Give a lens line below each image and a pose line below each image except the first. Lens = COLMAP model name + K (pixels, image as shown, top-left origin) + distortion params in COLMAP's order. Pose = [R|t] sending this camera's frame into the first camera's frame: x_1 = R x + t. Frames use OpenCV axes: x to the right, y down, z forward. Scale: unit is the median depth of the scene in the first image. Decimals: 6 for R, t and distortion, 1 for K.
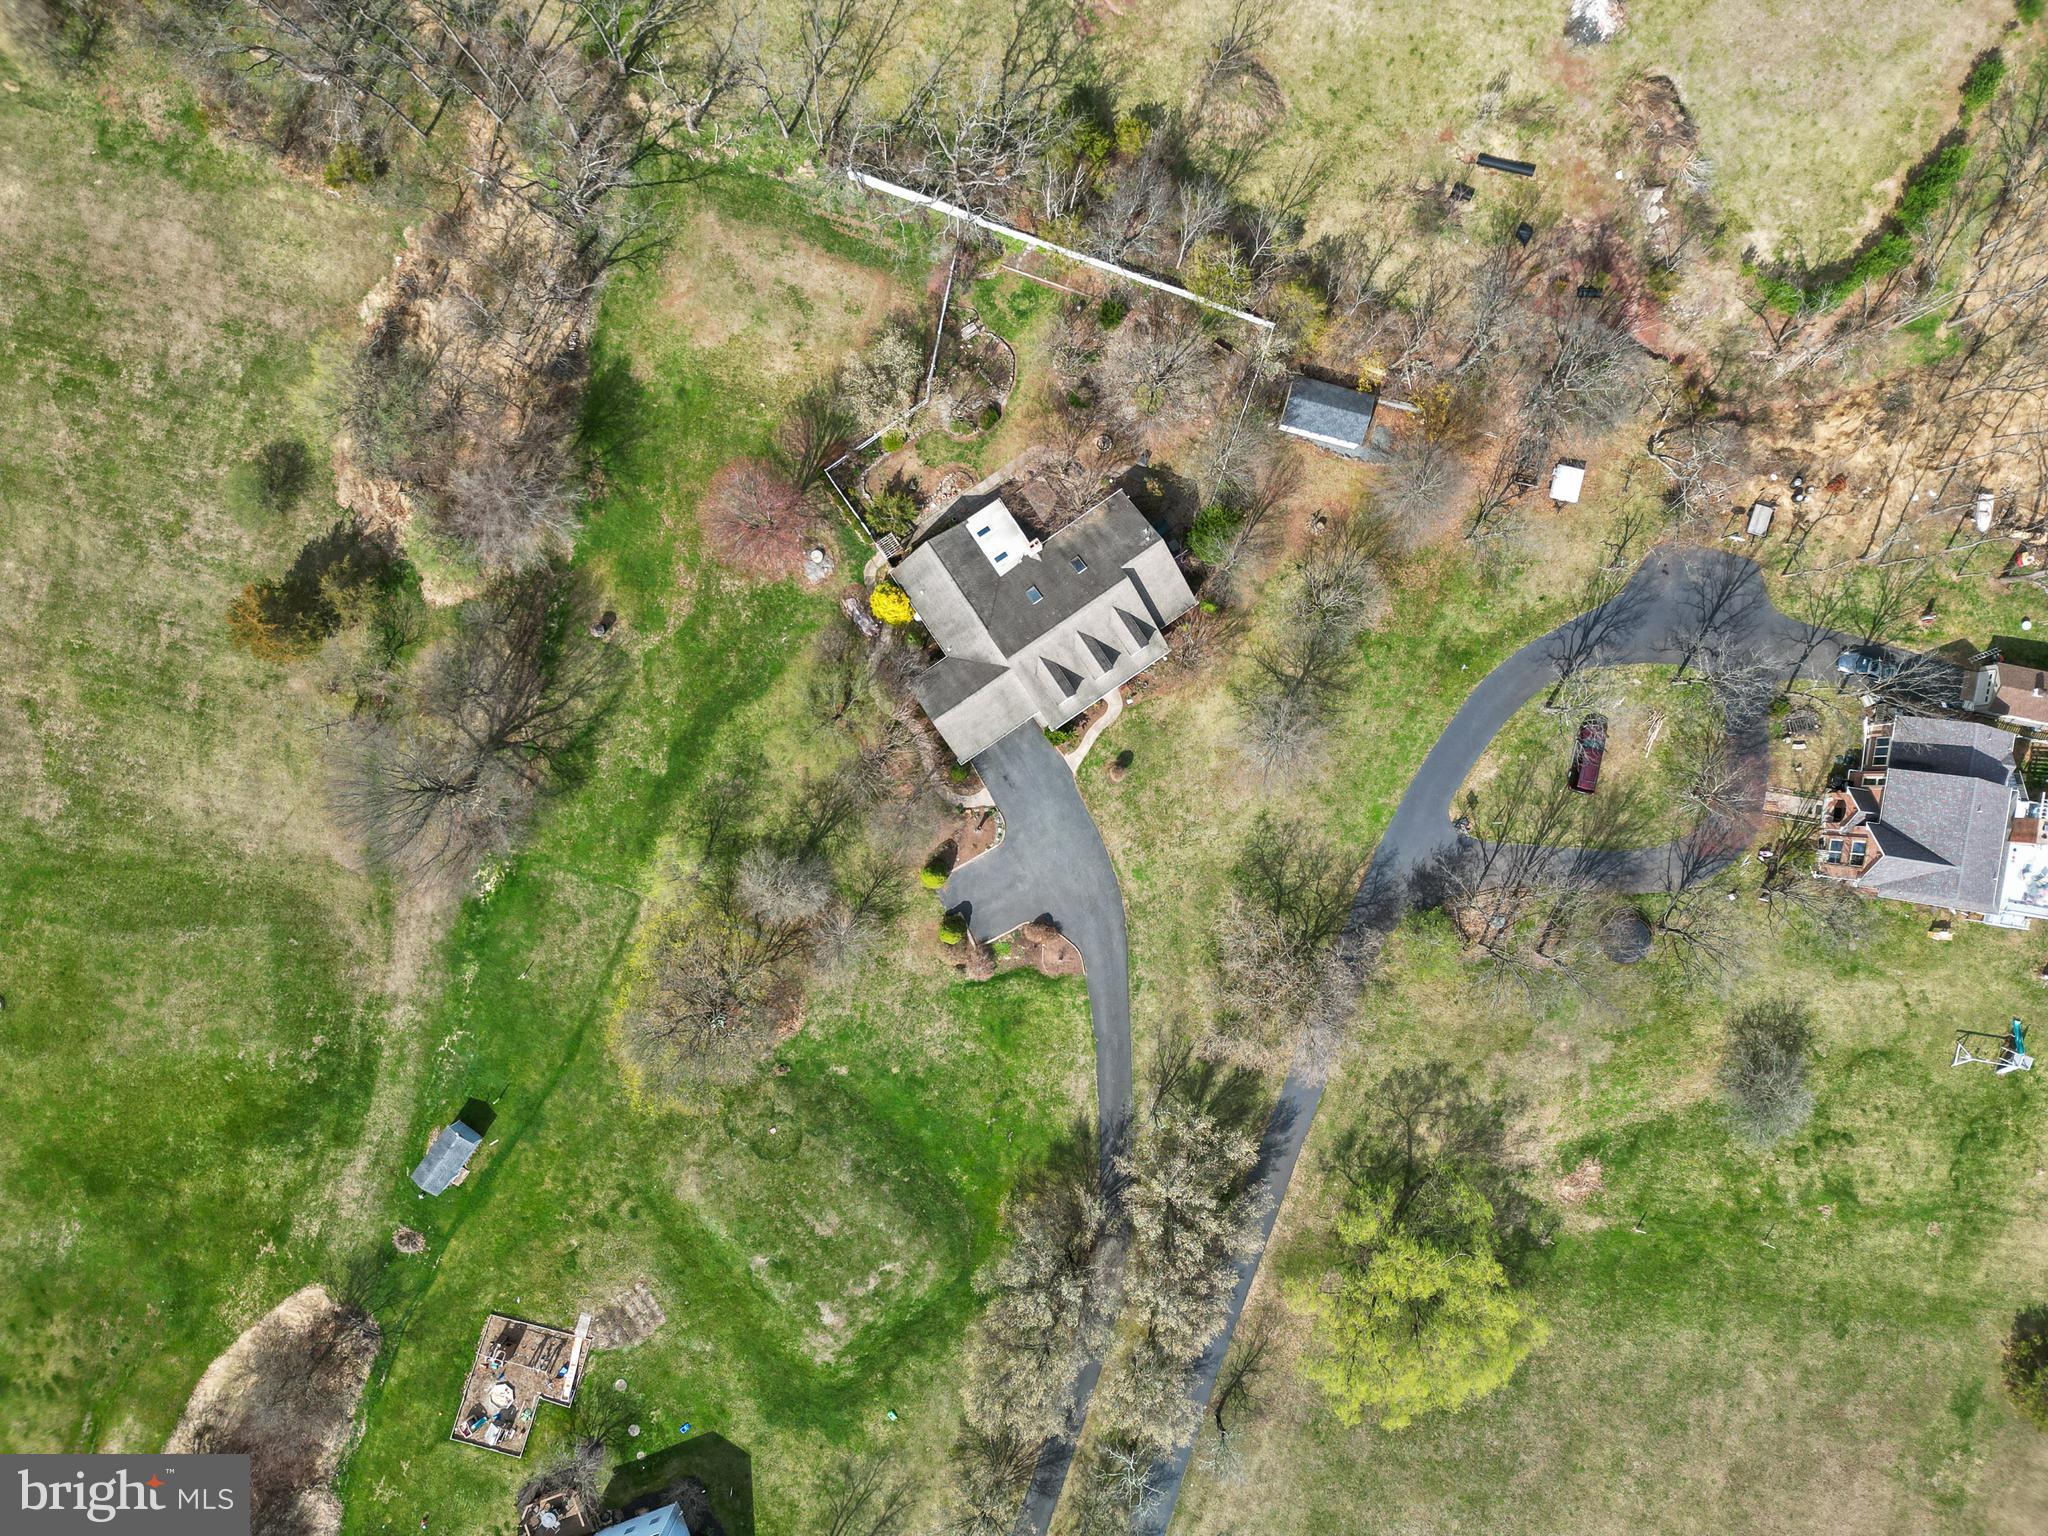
lens RADIAL K [[1418.3, 0, 1066.3], [0, 1418.3, 766.7], [0, 0, 1]] dist [0.025233, -0.004742]
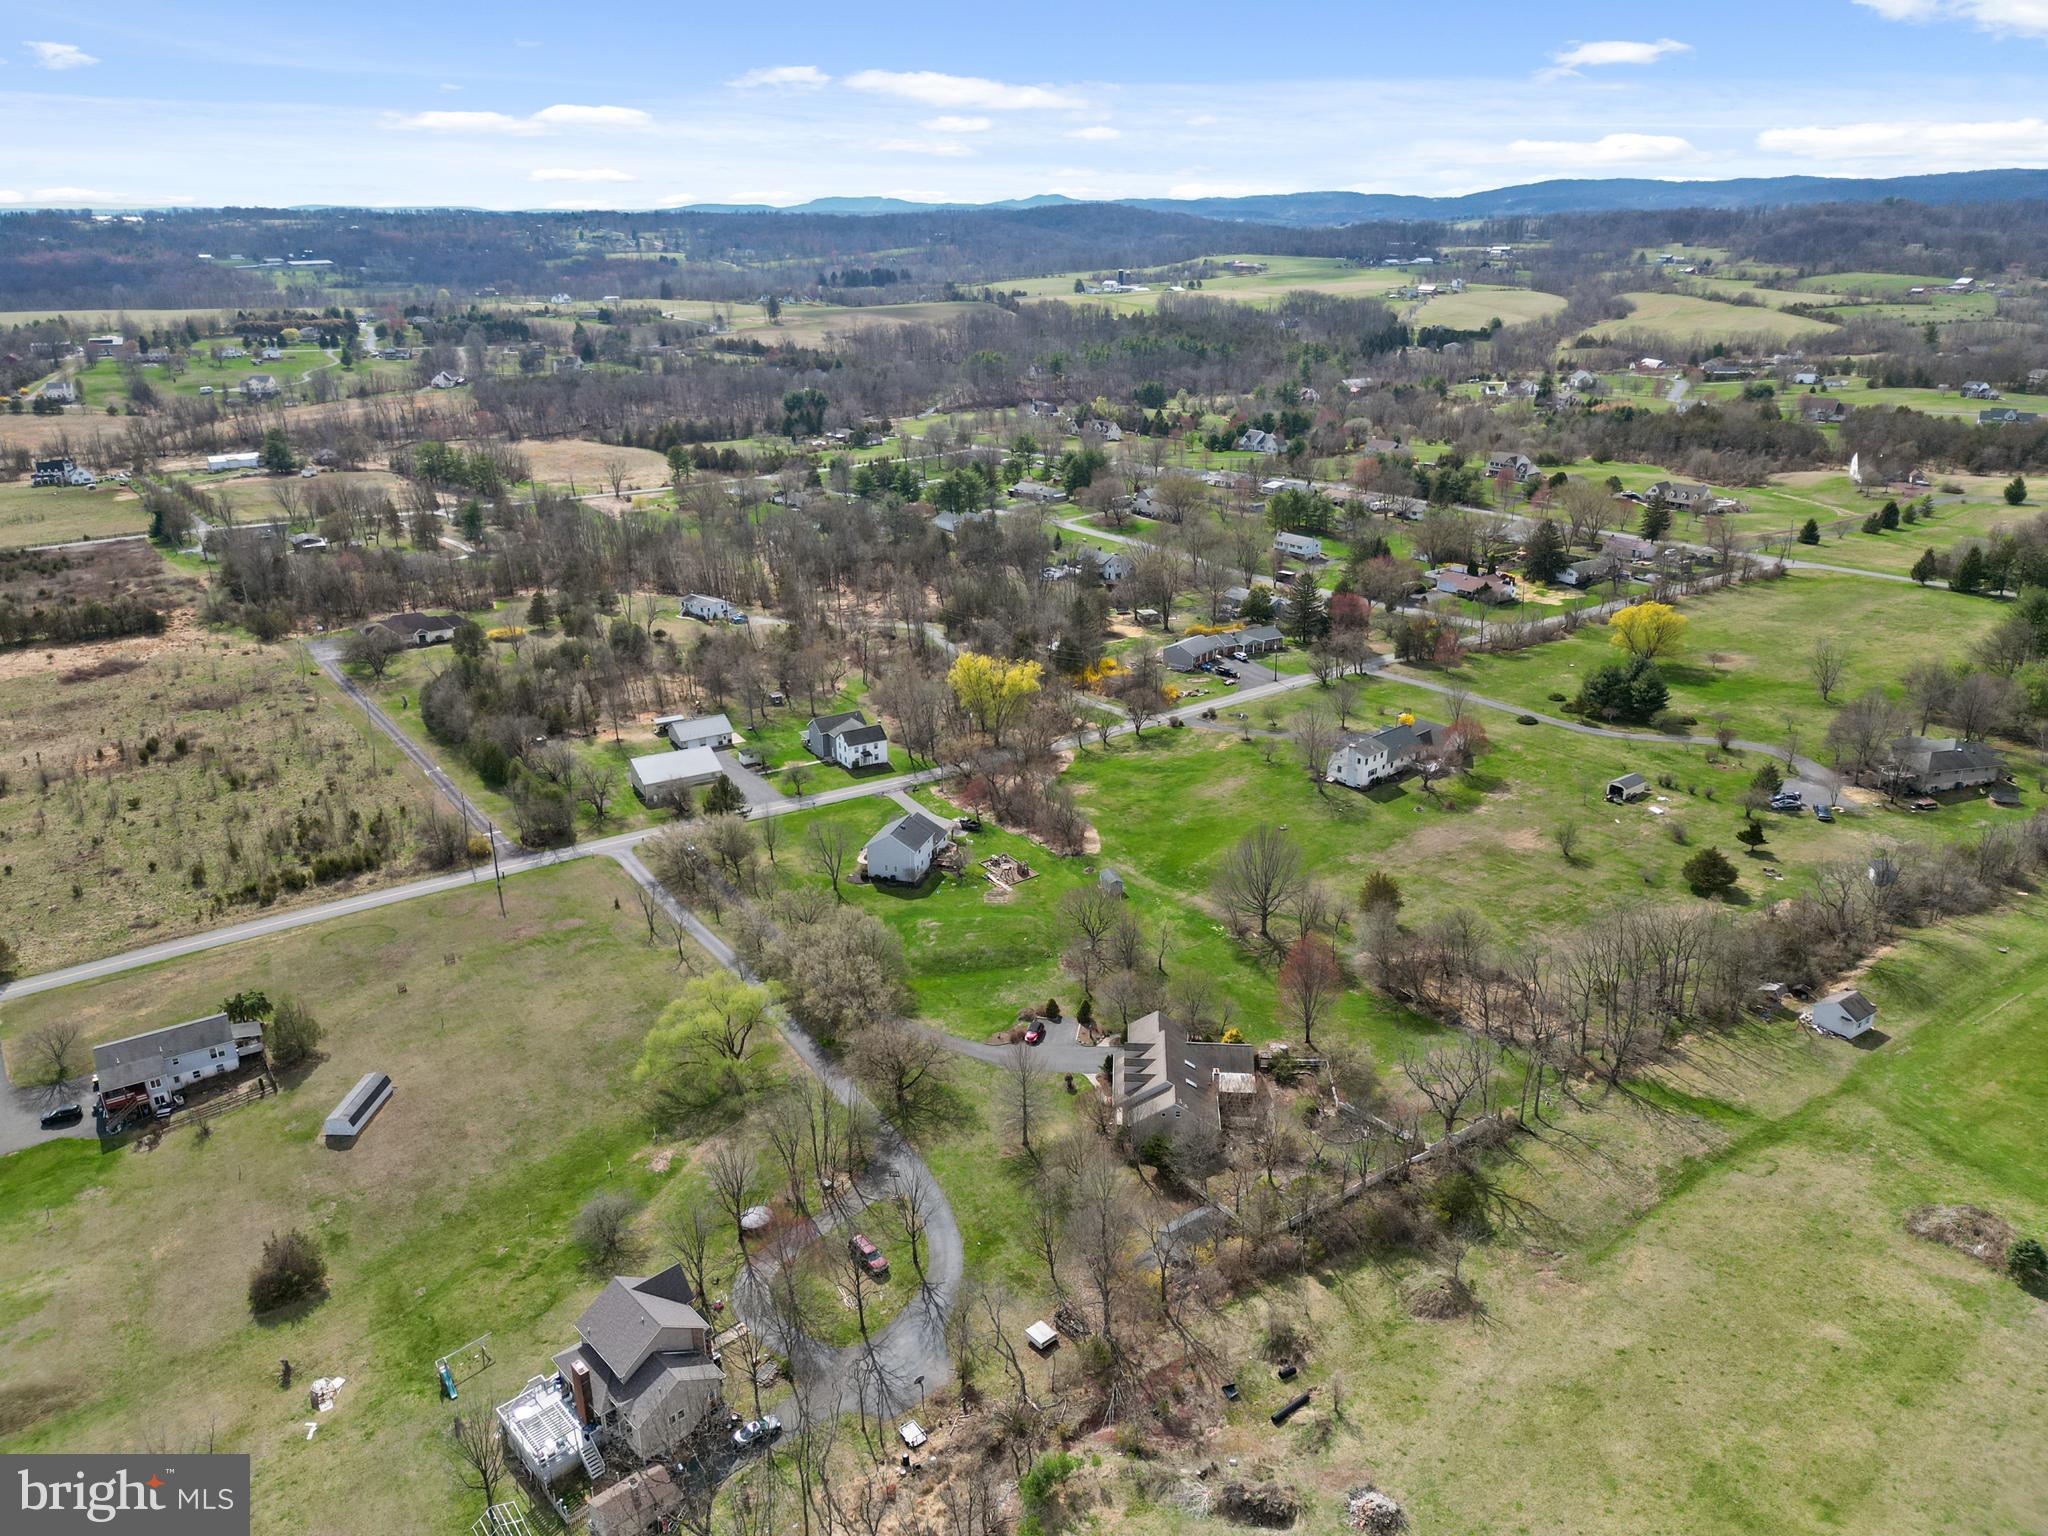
lens RADIAL K [[1438.6, 0, 1019.5], [0, 1438.6, 804.7], [0, 0, 1]] dist [0.074577, -0.077886]
pose [[-0.618372, 0.299331, -0.726648, 1.160216], [-0.785698, -0.215270, 0.579946, -0.830833], [0.017170, 0.929548, 0.368301, 0.103992]]
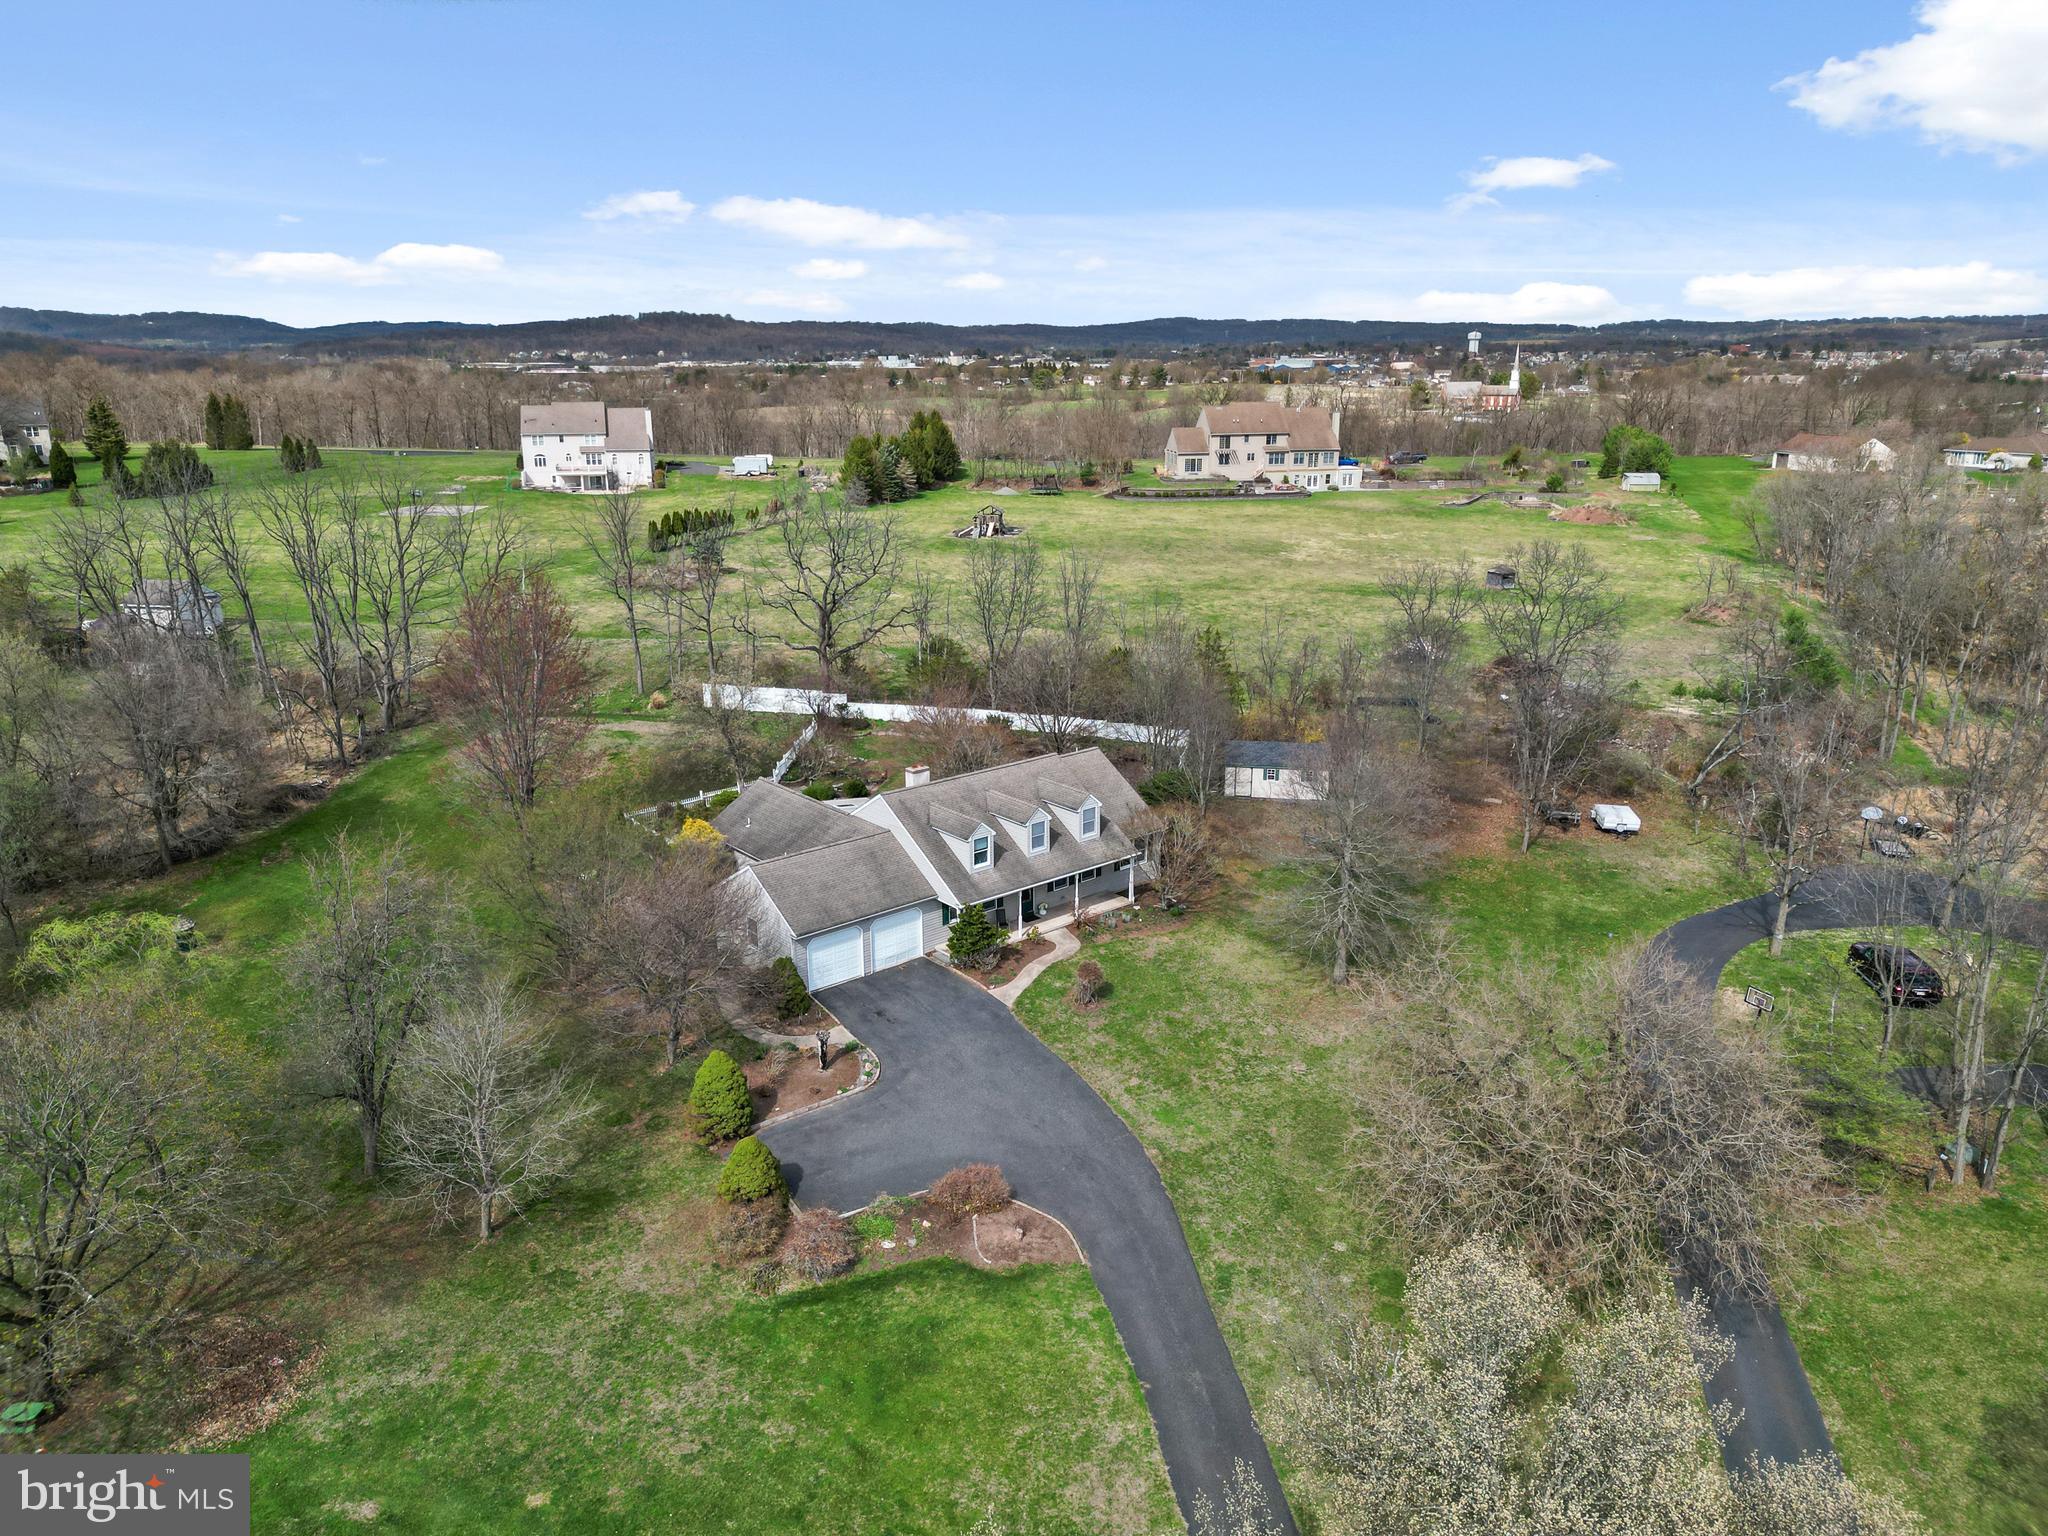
lens RADIAL K [[1446.8, 0, 1024.0], [0, 1446.8, 768.0], [0, 0, 1]] dist [0.095919, -0.099083]
pose [[0.994445, -0.022878, 0.102740, -0.042635], [0.105029, 0.279804, -0.954295, 0.495492], [-0.006915, 0.959784, 0.280653, 0.752666]]
